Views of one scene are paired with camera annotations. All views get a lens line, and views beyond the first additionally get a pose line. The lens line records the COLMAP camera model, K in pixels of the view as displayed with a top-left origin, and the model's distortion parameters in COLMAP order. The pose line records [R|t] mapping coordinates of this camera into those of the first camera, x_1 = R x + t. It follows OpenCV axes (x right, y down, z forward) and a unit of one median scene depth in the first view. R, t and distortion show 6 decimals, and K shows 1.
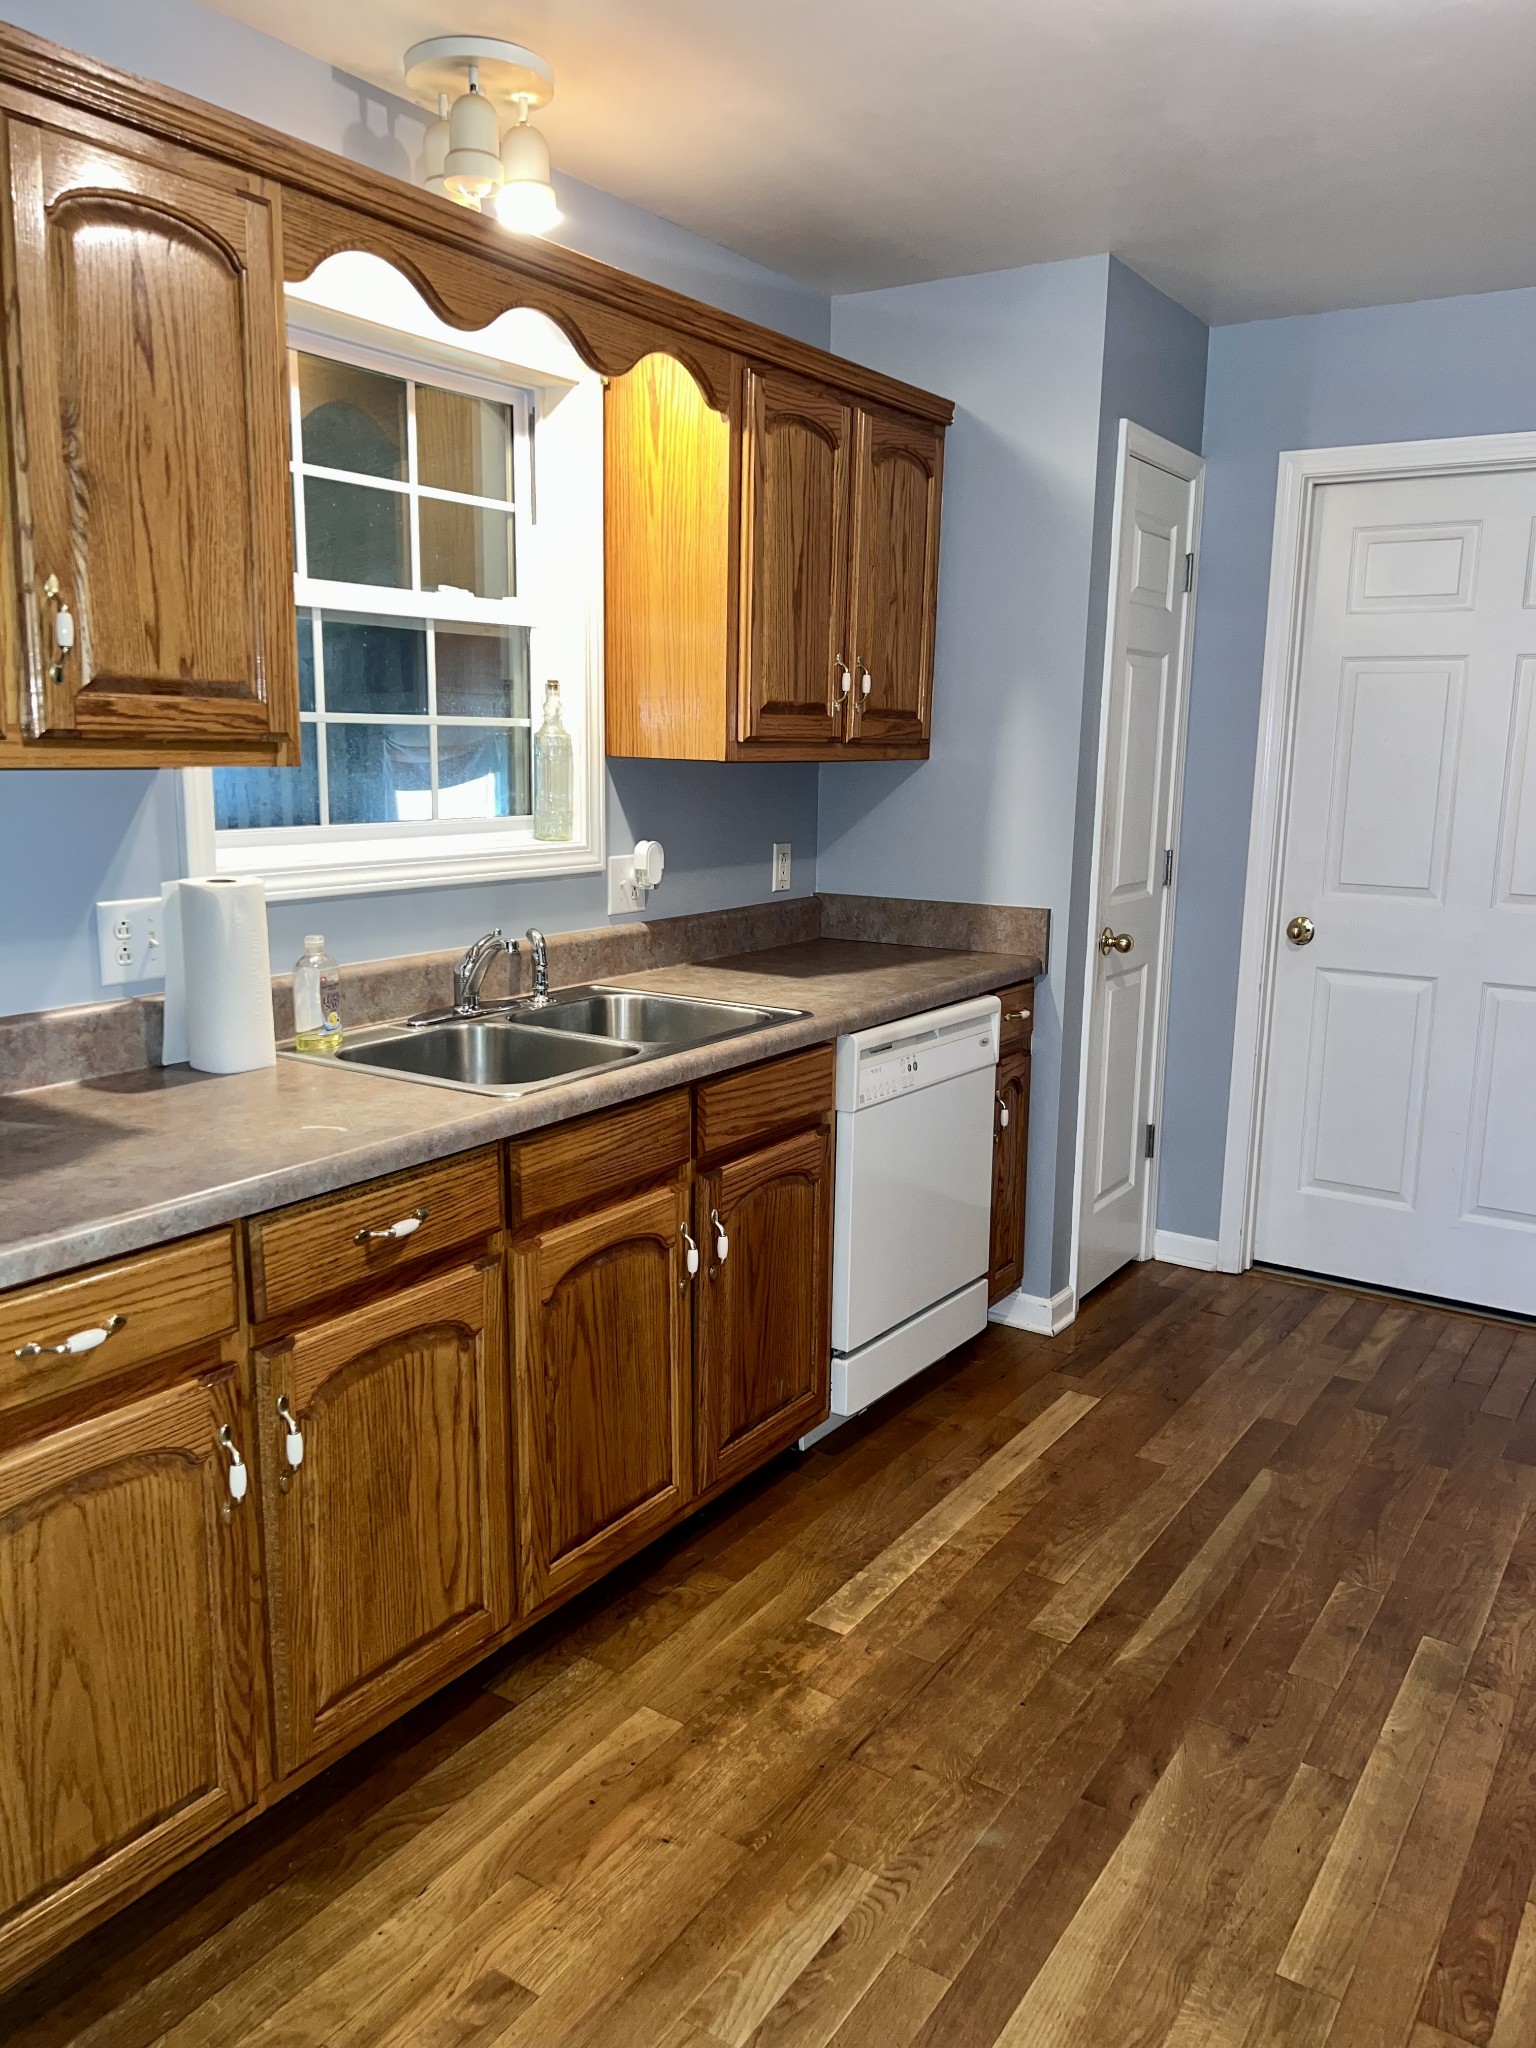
lens RADIAL K [[1552.7, 0, 765.0], [0, 1552.7, 1030.4], [0, 0, 1]] dist [0.056313, -0.049185]
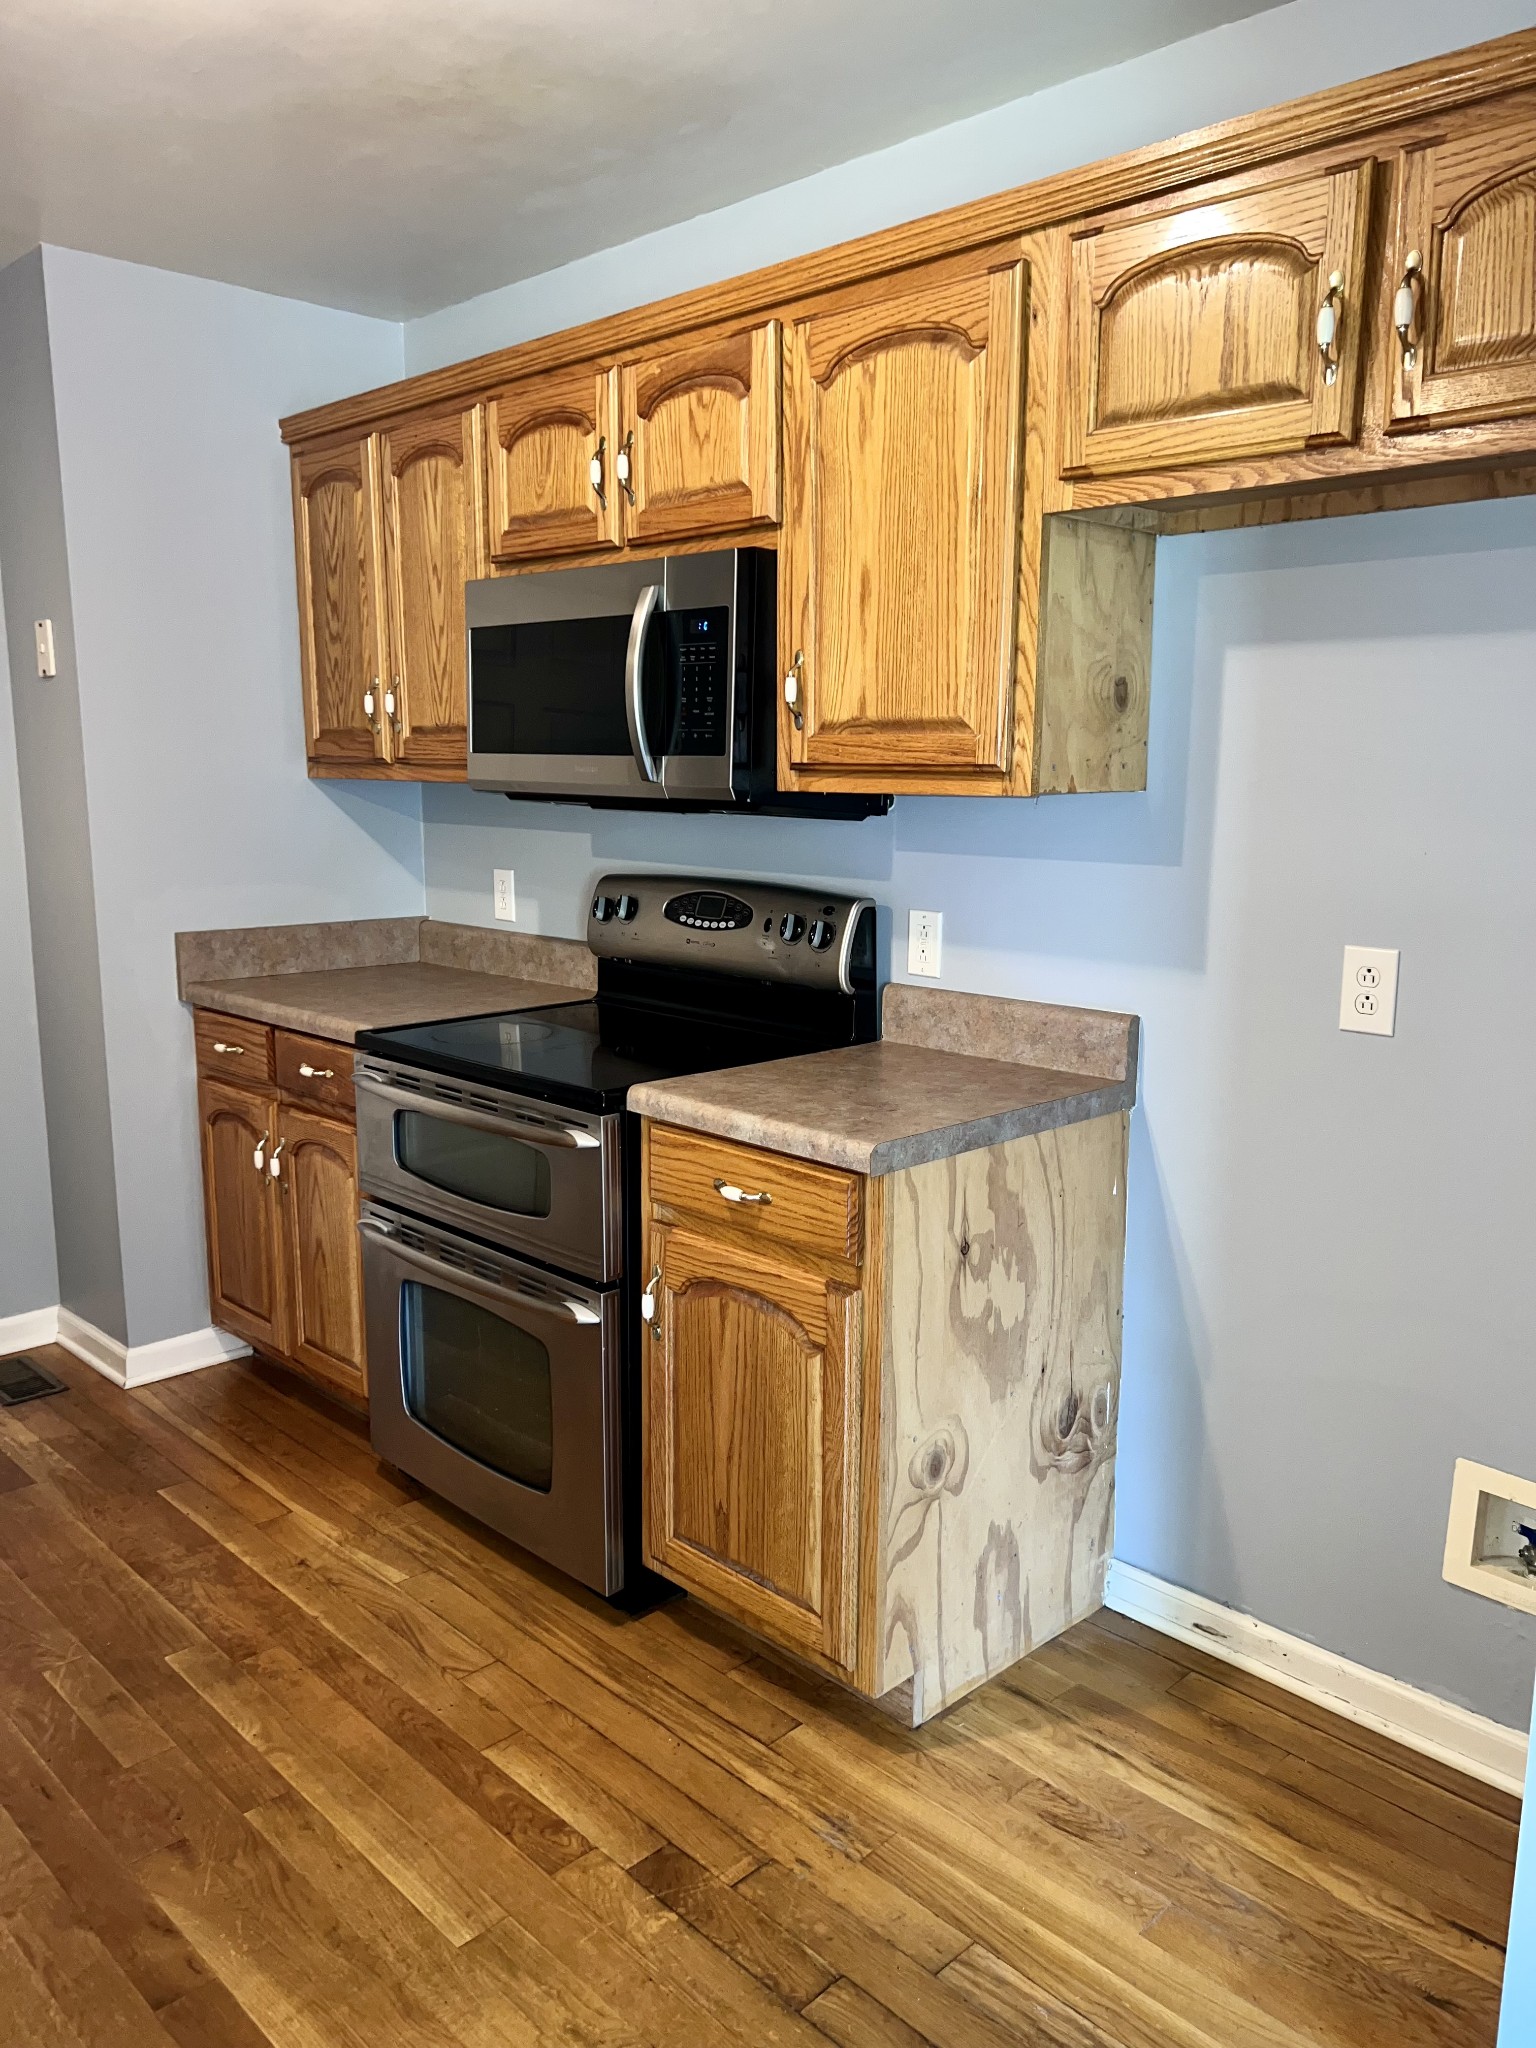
lens RADIAL K [[1552.7, 0, 765.0], [0, 1552.7, 1030.4], [0, 0, 1]] dist [0.056313, -0.049185]
pose [[0.216365, -0.182184, 0.959164, -0.387863], [0.183014, 0.972588, 0.143451, -0.072416], [-0.959006, 0.144502, 0.243777, 0.358138]]
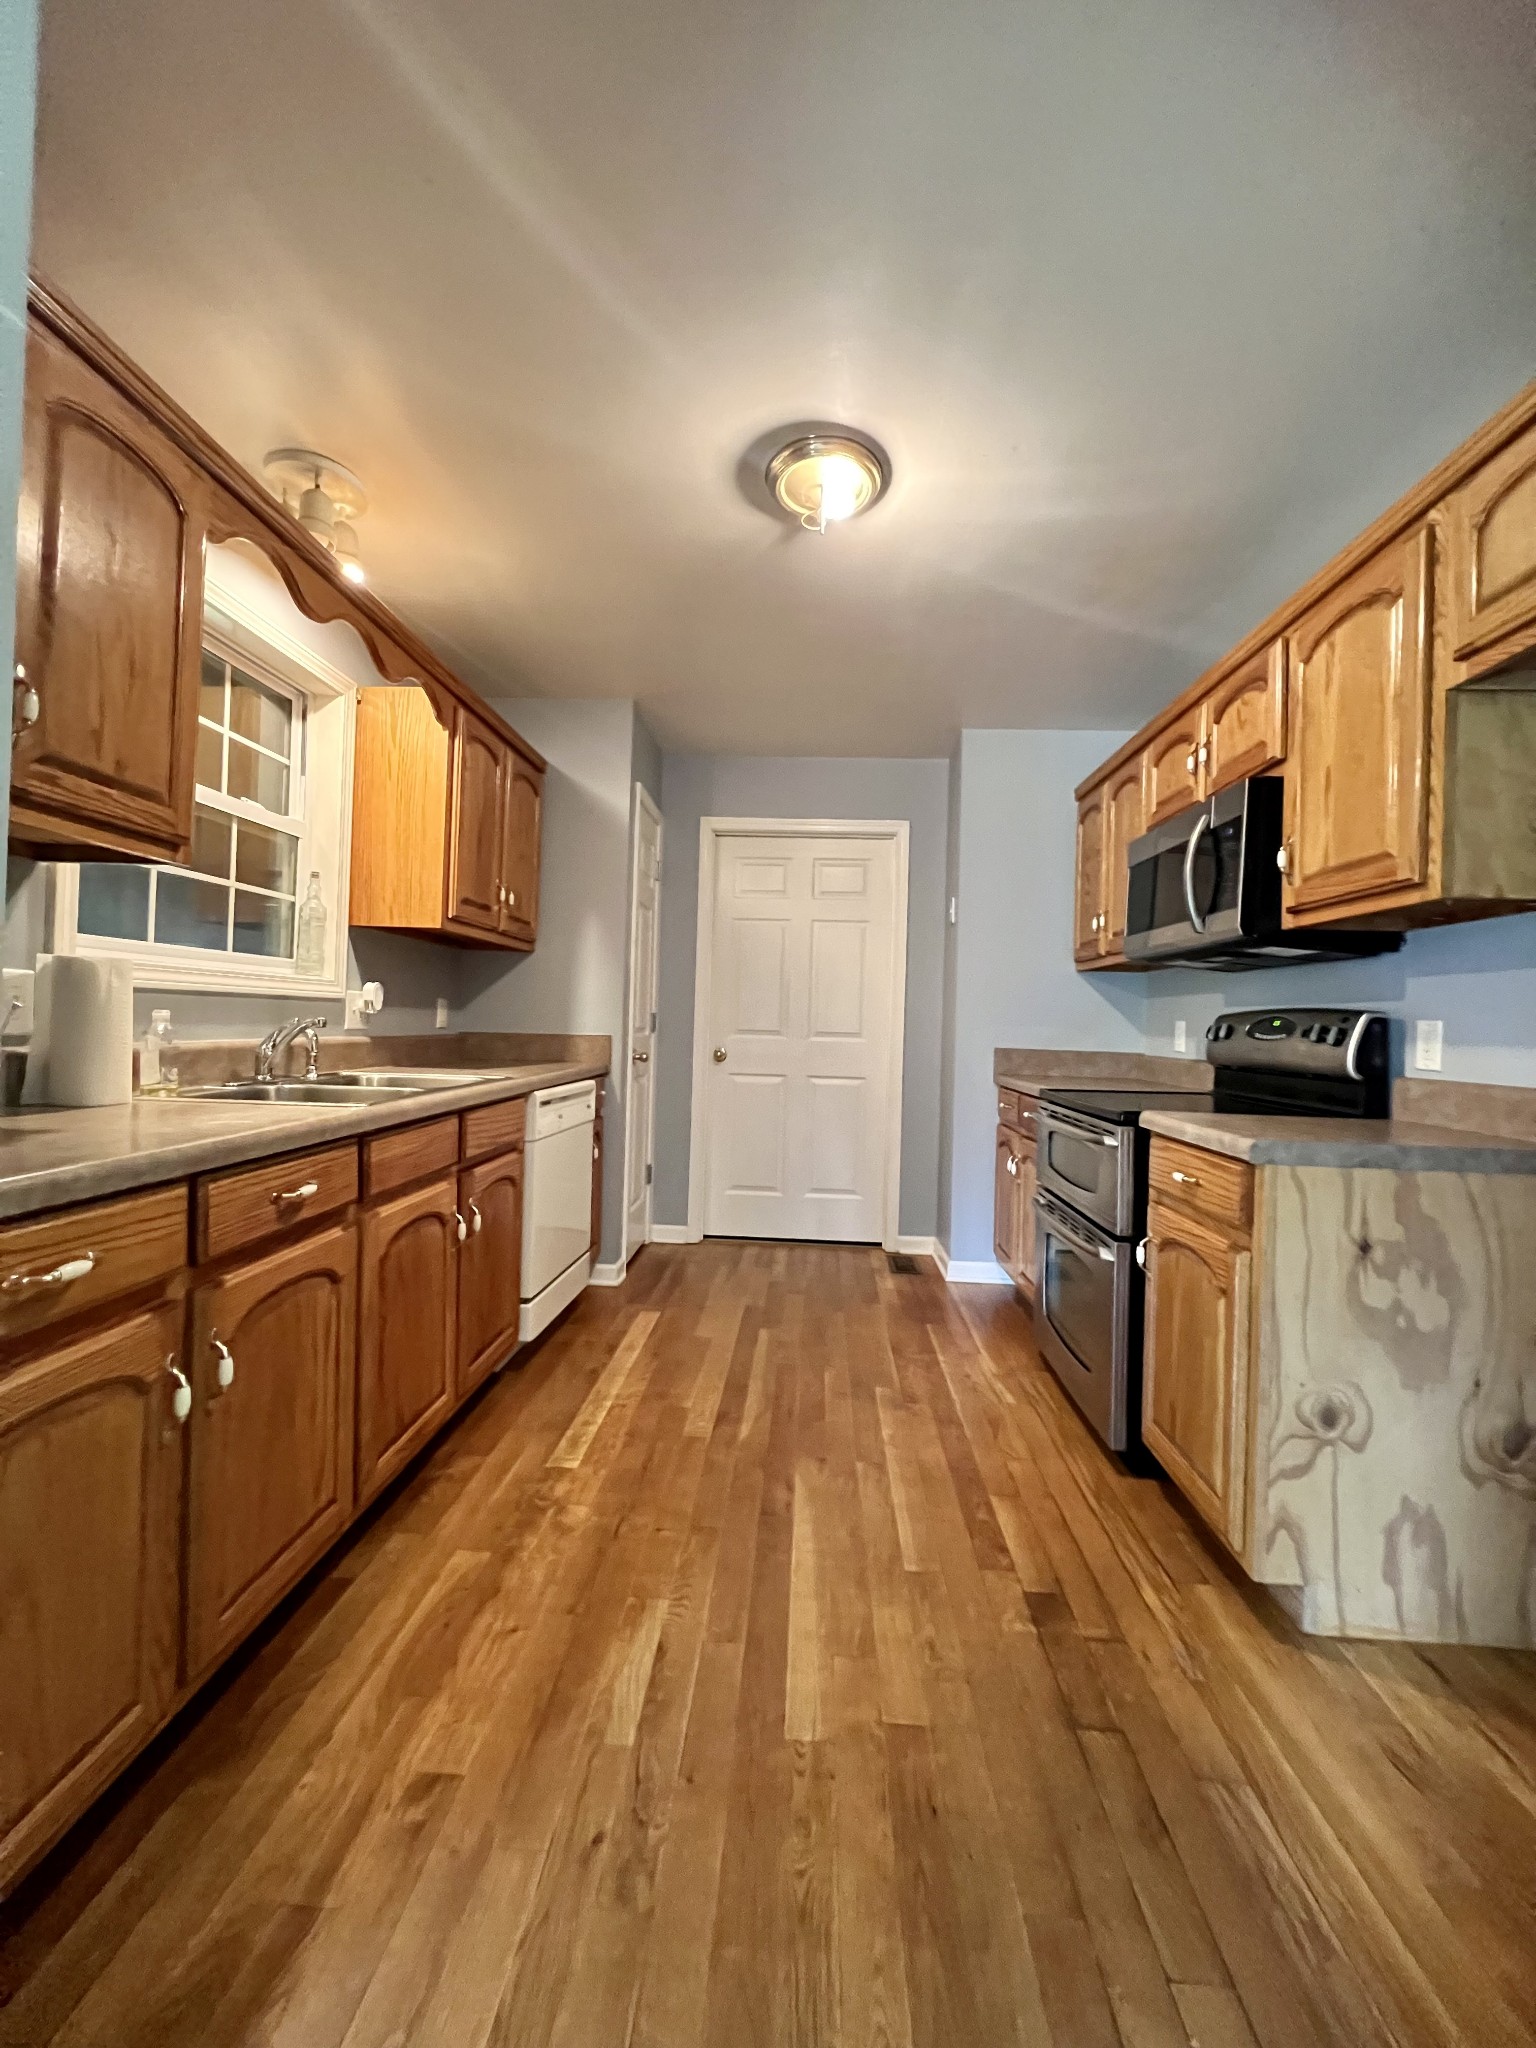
lens RADIAL K [[829.4, 0, 773.9], [0, 829.4, 1017.7], [0, 0, 1]] dist [-0.000987, 0.004701]
pose [[0.860994, 0.014157, 0.508418, -0.205569], [0.079332, 0.983640, -0.161736, 0.104681], [-0.502390, 0.179588, 0.845785, 0.147653]]
